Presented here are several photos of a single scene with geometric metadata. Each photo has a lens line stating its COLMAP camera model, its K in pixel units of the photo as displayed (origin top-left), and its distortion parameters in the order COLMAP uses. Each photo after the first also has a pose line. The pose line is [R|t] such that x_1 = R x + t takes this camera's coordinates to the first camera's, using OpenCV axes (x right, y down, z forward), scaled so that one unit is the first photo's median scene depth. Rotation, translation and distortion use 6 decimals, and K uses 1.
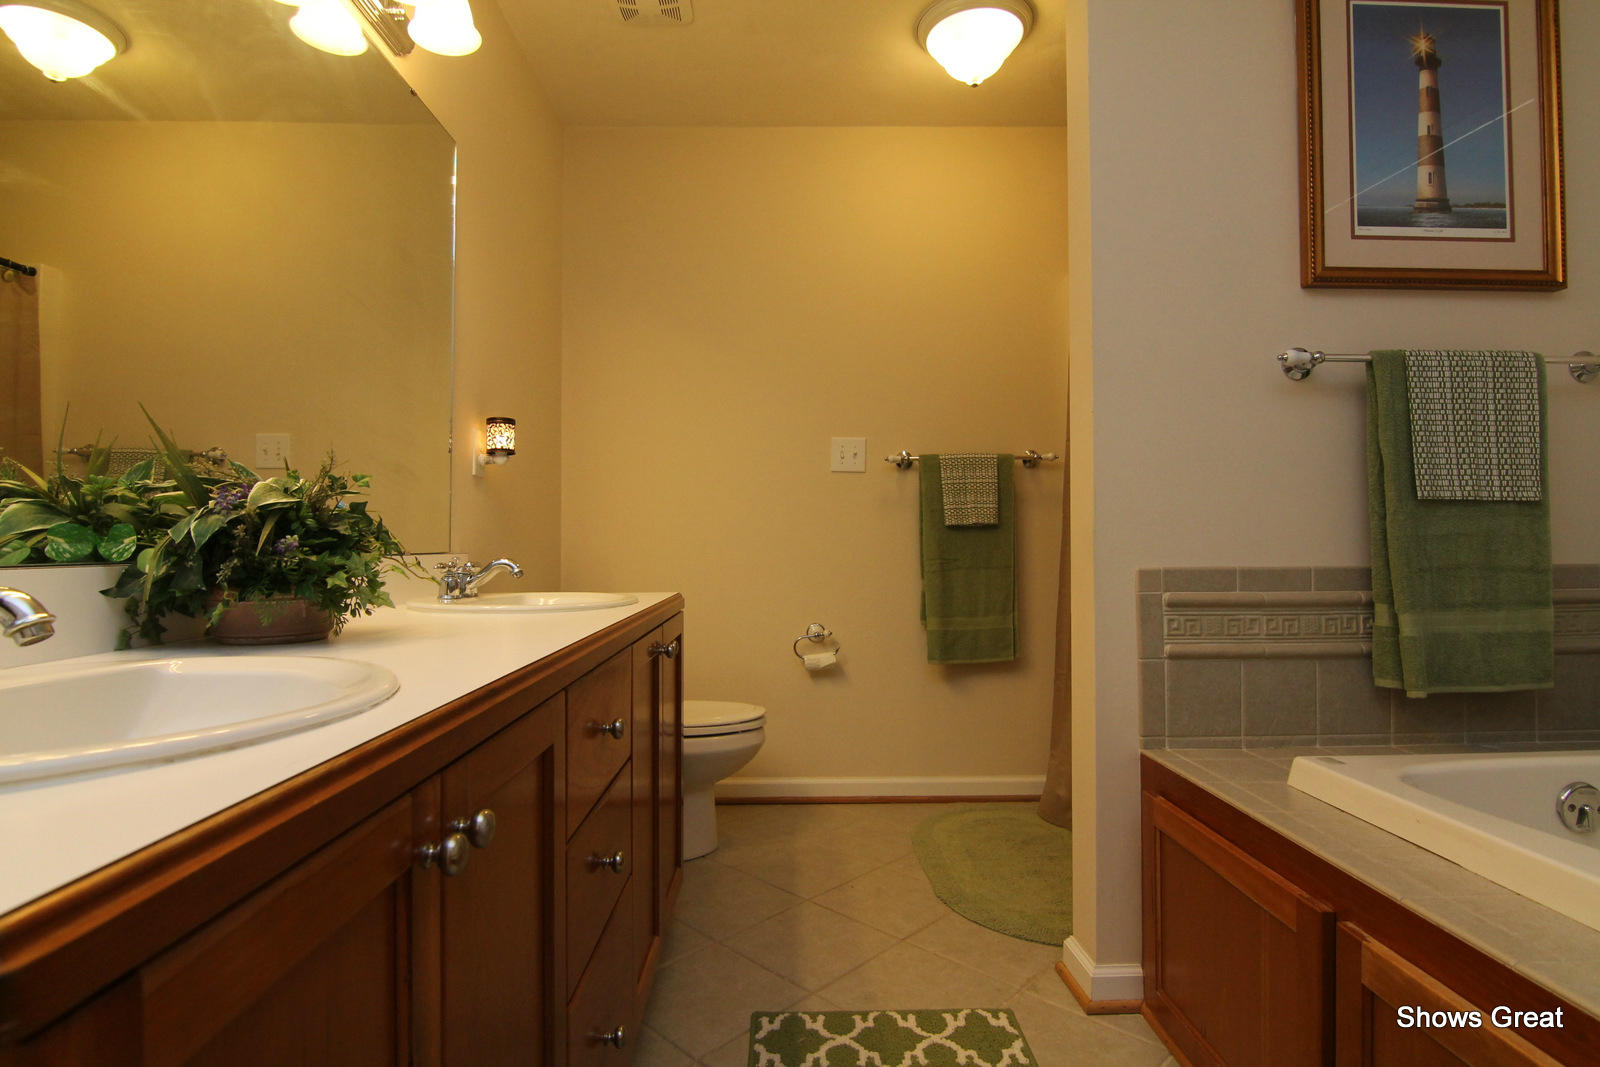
lens RADIAL K [[822.9, 0, 795.1], [0, 822.9, 524.9], [0, 0, 1]] dist [-0.004325, -0.011745]
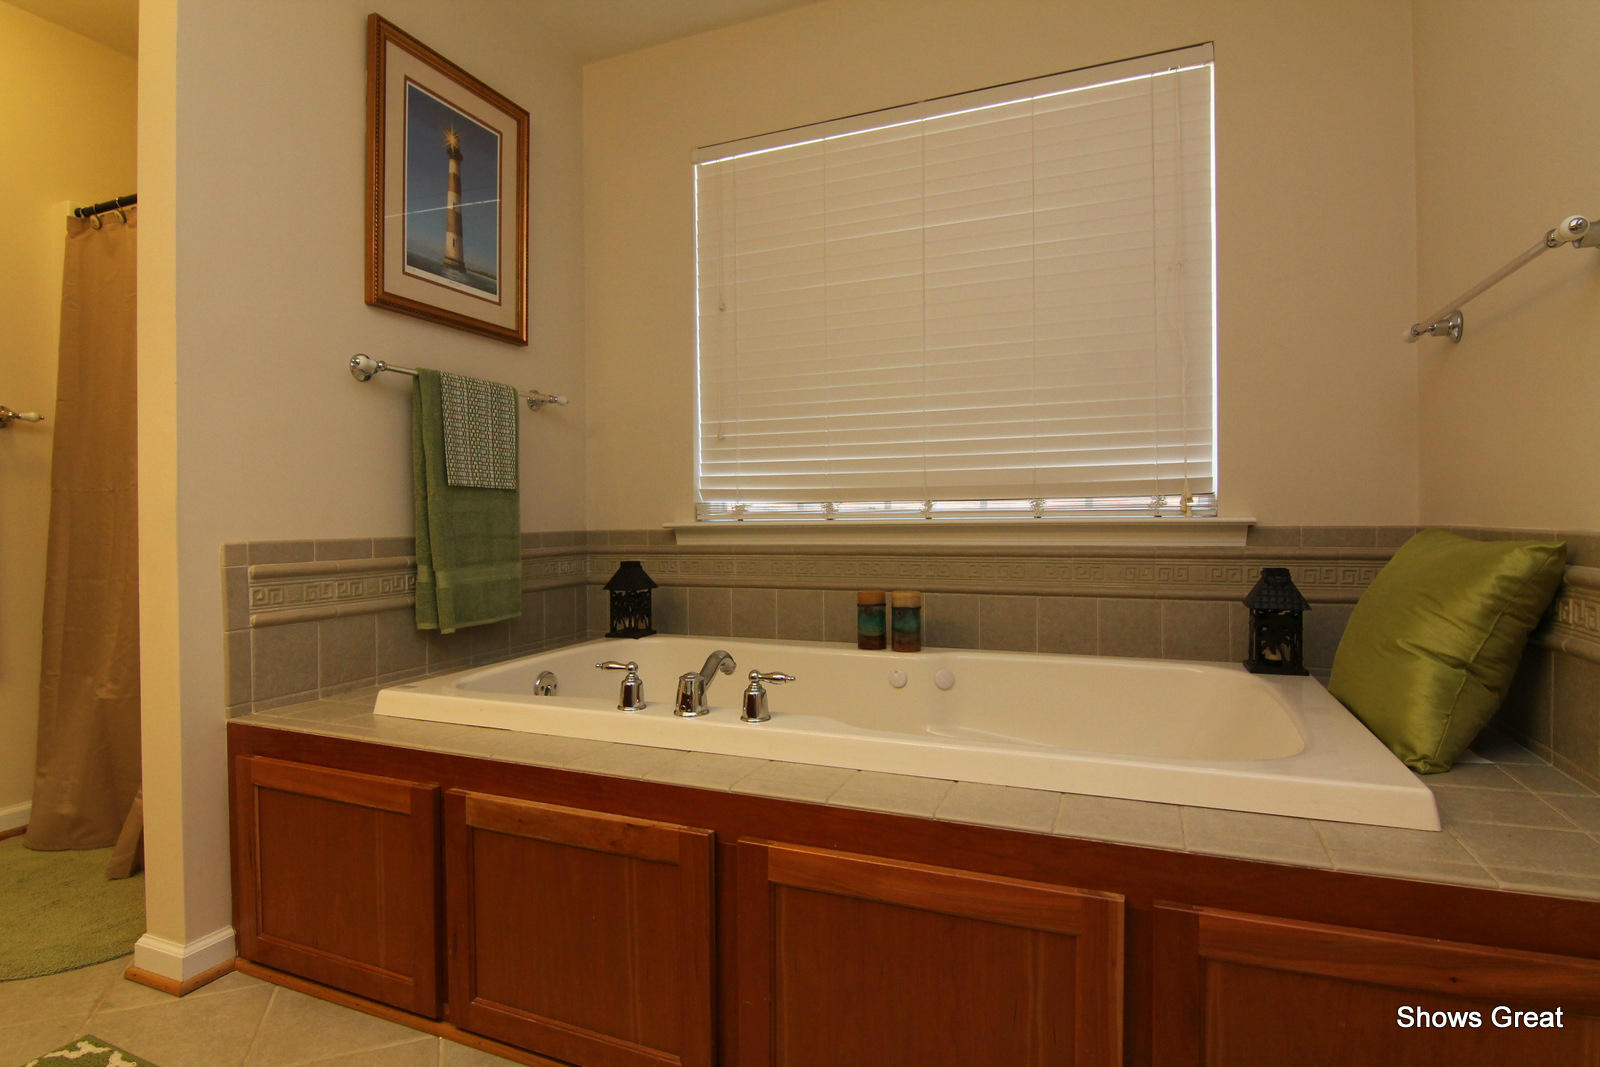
lens RADIAL K [[822.9, 0, 795.1], [0, 822.9, 524.9], [0, 0, 1]] dist [-0.004325, -0.011745]
pose [[0.404276, -0.008547, 0.914597, -0.227420], [-0.013896, 0.999784, 0.015485, 0.004459], [-0.914532, -0.018969, 0.404069, -0.059189]]
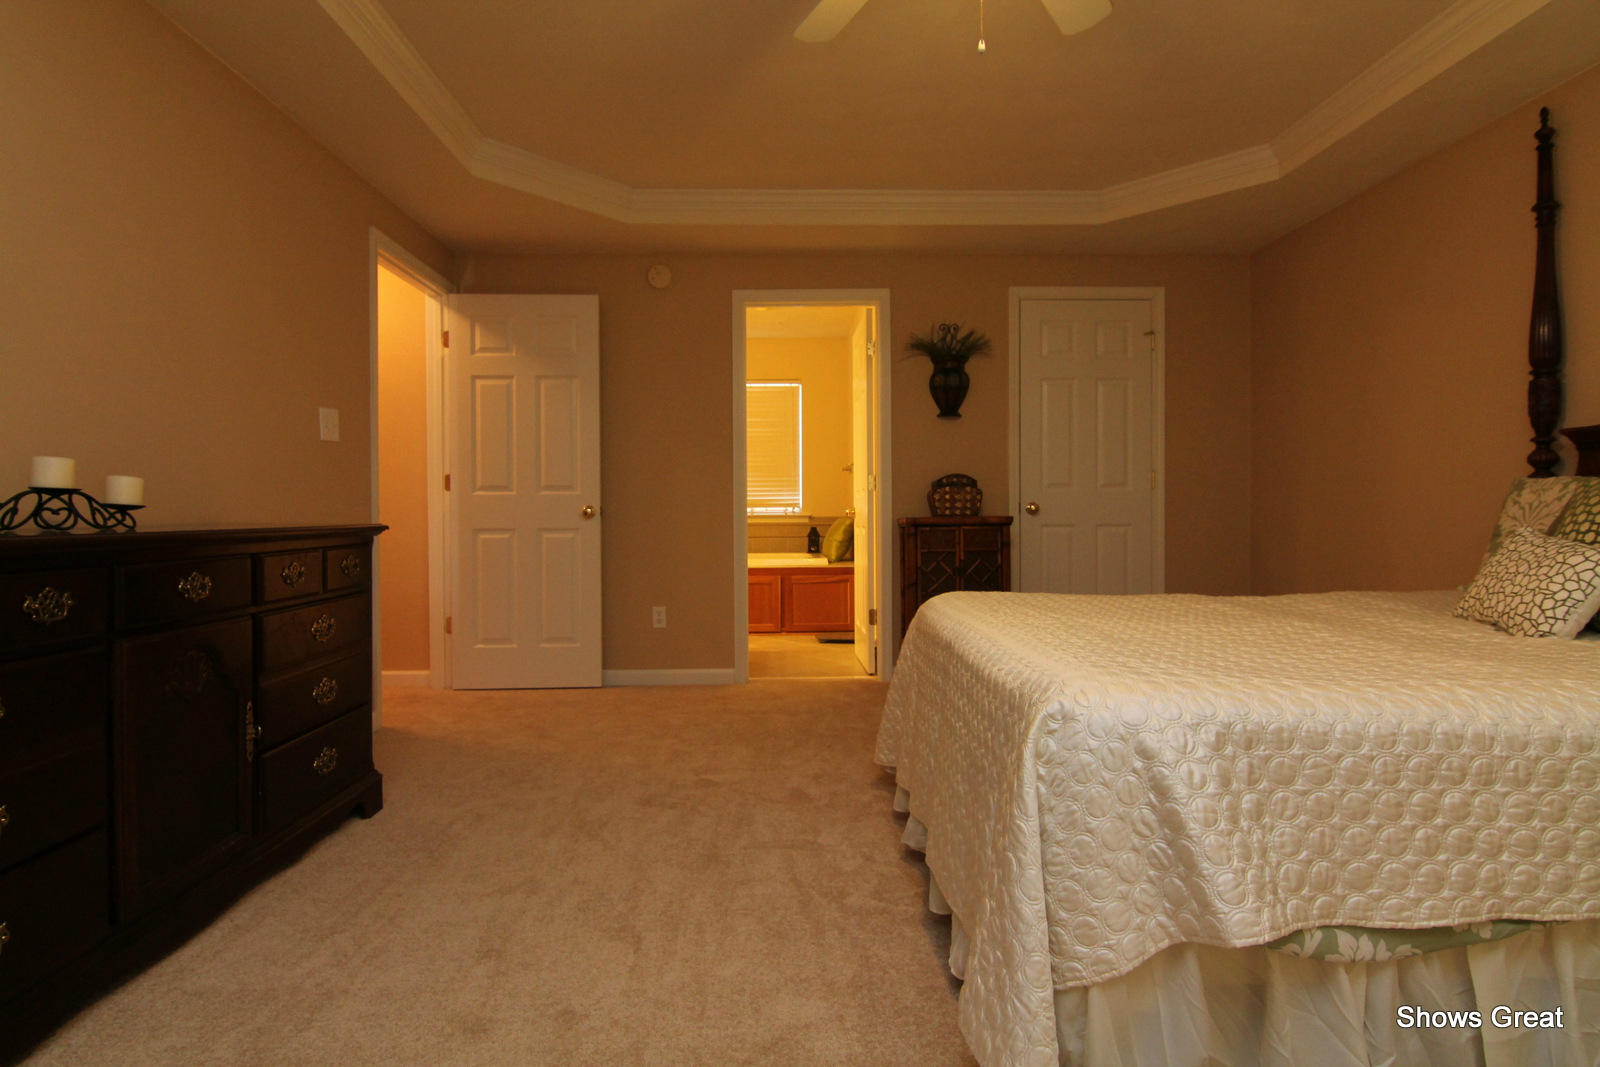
lens RADIAL K [[822.9, 0, 795.1], [0, 822.9, 524.9], [0, 0, 1]] dist [-0.004325, -0.011745]
pose [[-0.004756, -0.012067, 0.999916, -1.636792], [-0.016361, 0.999794, 0.011988, 0.007606], [-0.999855, -0.016303, -0.004952, -0.071728]]
